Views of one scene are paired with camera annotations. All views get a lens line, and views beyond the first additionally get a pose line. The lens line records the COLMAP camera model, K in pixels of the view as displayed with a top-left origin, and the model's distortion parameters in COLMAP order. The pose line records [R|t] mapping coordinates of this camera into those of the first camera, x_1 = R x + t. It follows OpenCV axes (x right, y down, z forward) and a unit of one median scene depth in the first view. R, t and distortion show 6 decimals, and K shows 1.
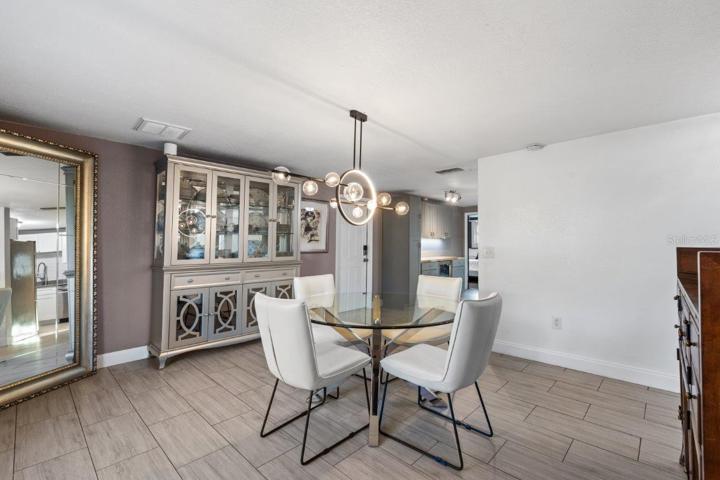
lens RADIAL K [[335.0, 0, 351.3], [0, 335.0, 228.8], [0, 0, 1]] dist [0.000774, 0.000372]
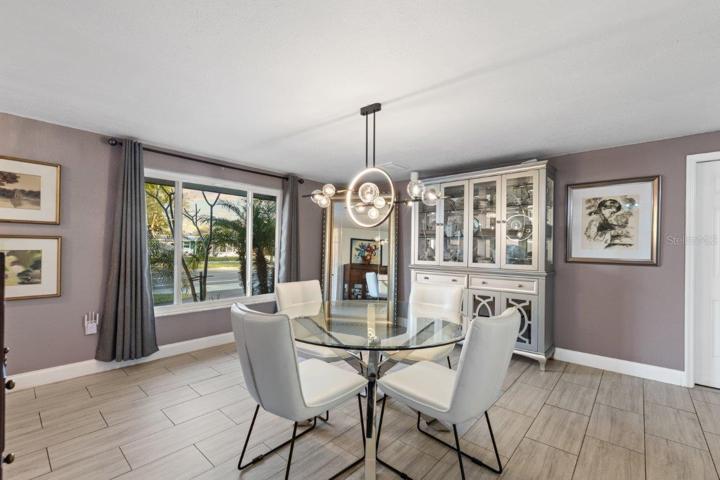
lens RADIAL K [[323.8, 0, 363.1], [0, 323.8, 244.4], [0, 0, 1]] dist [0.000150, 0.000110]
pose [[0.035257, -0.011261, -0.999315, 0.566104], [0.036193, 0.999295, -0.009984, 0.027221], [0.998723, -0.035817, 0.035640, 0.580579]]
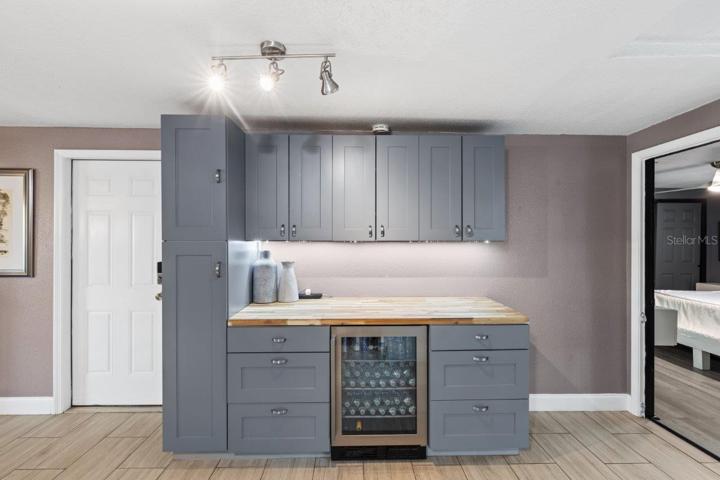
lens RADIAL K [[323.8, 0, 363.1], [0, 323.8, 244.4], [0, 0, 1]] dist [0.000150, 0.000110]
pose [[0.703941, -0.002569, -0.710253, 0.722701], [0.032700, 0.999050, 0.028795, 0.033757], [0.709505, -0.043495, 0.703357, 1.230649]]
